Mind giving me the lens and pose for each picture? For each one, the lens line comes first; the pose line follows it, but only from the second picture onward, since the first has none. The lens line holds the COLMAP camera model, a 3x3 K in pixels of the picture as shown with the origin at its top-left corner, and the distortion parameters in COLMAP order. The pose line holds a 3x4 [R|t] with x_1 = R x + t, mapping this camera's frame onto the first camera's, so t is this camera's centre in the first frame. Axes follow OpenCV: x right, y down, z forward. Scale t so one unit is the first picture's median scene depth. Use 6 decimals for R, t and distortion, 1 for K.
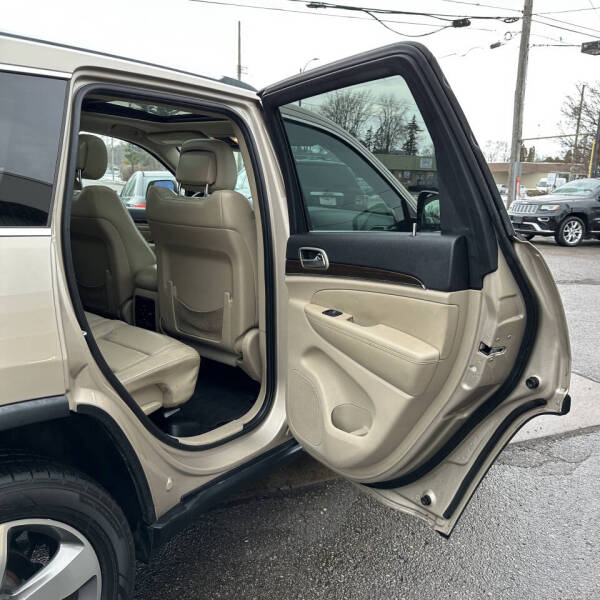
lens RADIAL K [[559.1, 0, 297.3], [0, 559.1, 300.4], [0, 0, 1]] dist [0.066474, -0.096200]
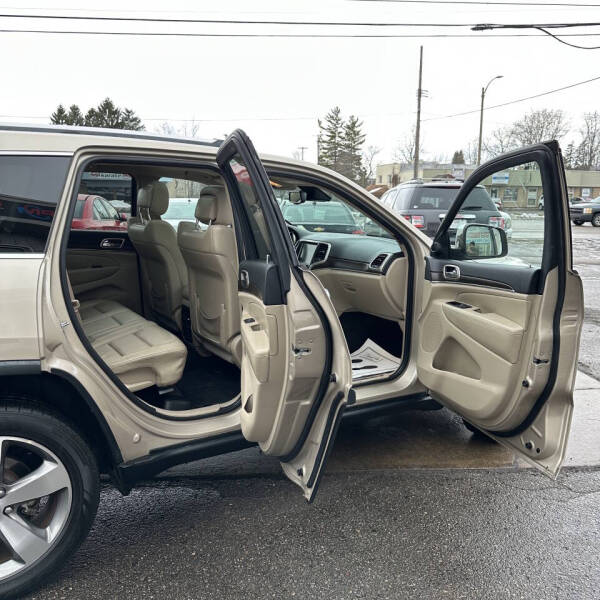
lens RADIAL K [[559.1, 0, 297.3], [0, 559.1, 300.4], [0, 0, 1]] dist [0.066474, -0.096200]
pose [[0.949015, 0.042997, -0.312285, 0.049522], [-0.054453, 0.998122, -0.028054, 0.000488], [0.310492, 0.043628, 0.949574, -0.018028]]
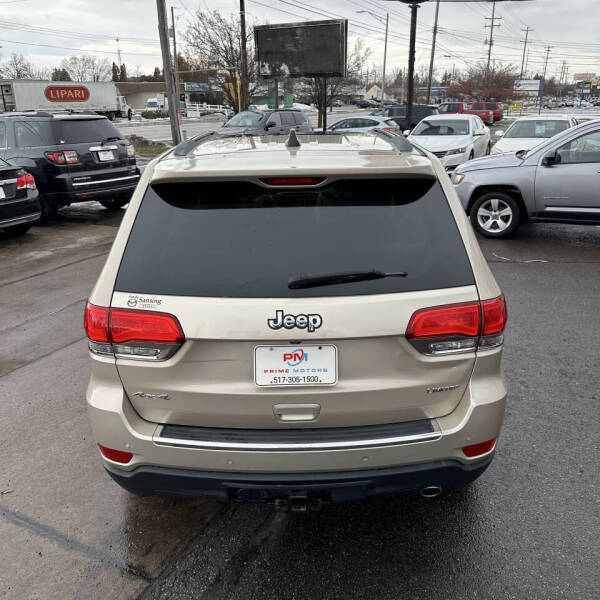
lens RADIAL K [[559.3, 0, 296.7], [0, 559.3, 298.3], [0, 0, 1]] dist [0.062607, -0.107854]
pose [[0.784009, -0.246921, 0.569526, -0.155504], [0.171196, 0.967908, 0.183973, -0.025327], [-0.596676, -0.046736, 0.801120, -0.035393]]
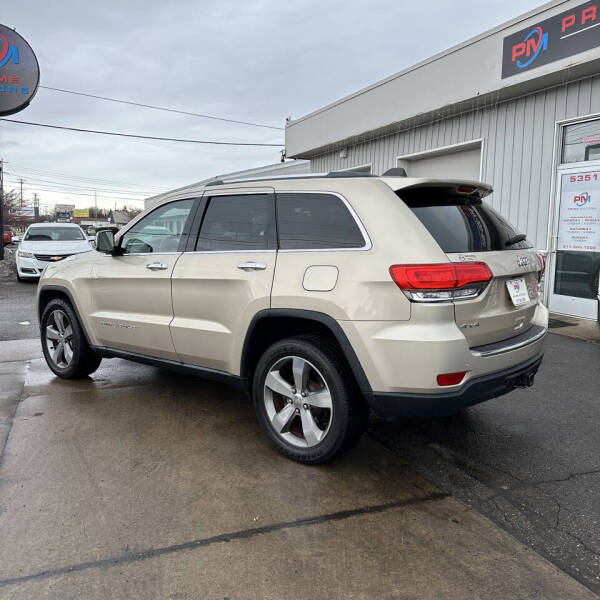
lens RADIAL K [[557.4, 0, 290.8], [0, 557.4, 301.3], [0, 0, 1]] dist [0.058319, -0.077111]
pose [[0.060087, -0.161100, 0.985107, -0.273740], [0.207726, 0.967303, 0.145518, -0.030846], [-0.976340, 0.195888, 0.091587, 0.101071]]
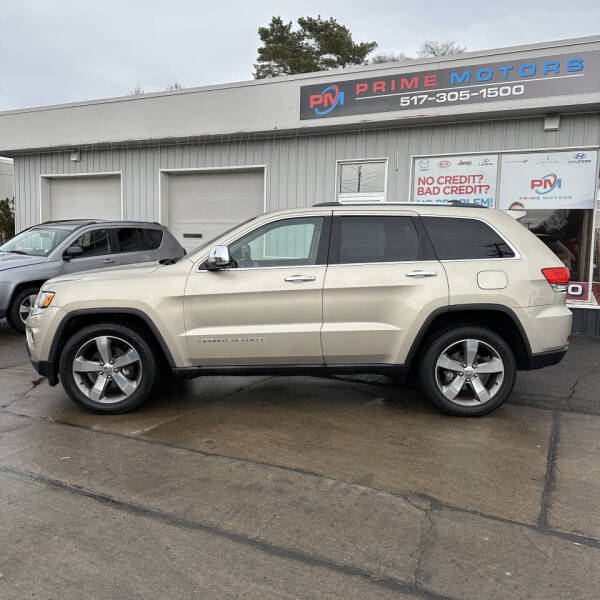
lens RADIAL K [[557.0, 0, 300.0], [0, 557.0, 300.0], [0, 0, 1]] dist [0.182338, -0.405703]
pose [[-0.622951, -0.122987, 0.772532, -0.242681], [0.129672, 0.957666, 0.257025, -0.074321], [-0.771438, 0.260290, -0.580631, 0.305834]]
